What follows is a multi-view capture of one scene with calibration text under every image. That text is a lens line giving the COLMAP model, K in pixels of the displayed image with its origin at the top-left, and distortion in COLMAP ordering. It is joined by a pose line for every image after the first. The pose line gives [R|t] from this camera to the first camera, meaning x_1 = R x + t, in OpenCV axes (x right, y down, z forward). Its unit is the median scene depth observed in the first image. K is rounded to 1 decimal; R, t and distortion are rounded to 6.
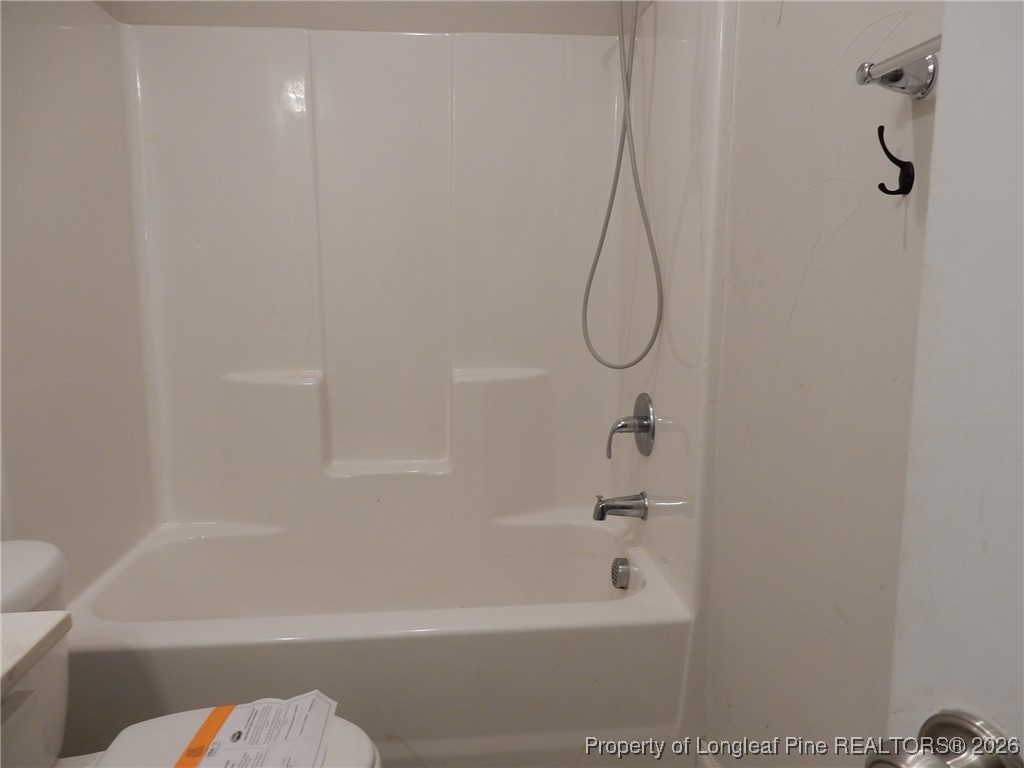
lens RADIAL K [[753.0, 0, 510.2], [0, 753.0, 385.9], [0, 0, 1]] dist [-0.002804, -0.004453]
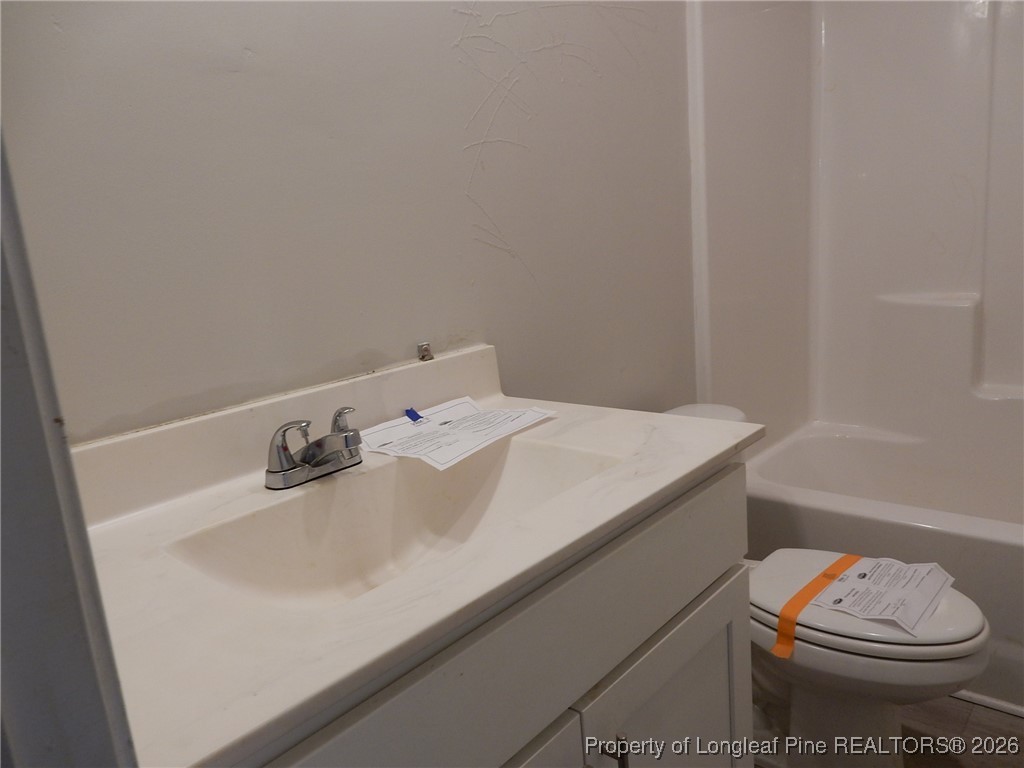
lens RADIAL K [[753.0, 0, 509.4], [0, 753.0, 383.3], [0, 0, 1]] dist [-0.002804, -0.004453]
pose [[0.682199, 0.104961, -0.723594, 0.102788], [-0.043758, 0.993730, 0.102891, 0.039136], [0.729856, -0.038529, 0.682514, -0.258219]]
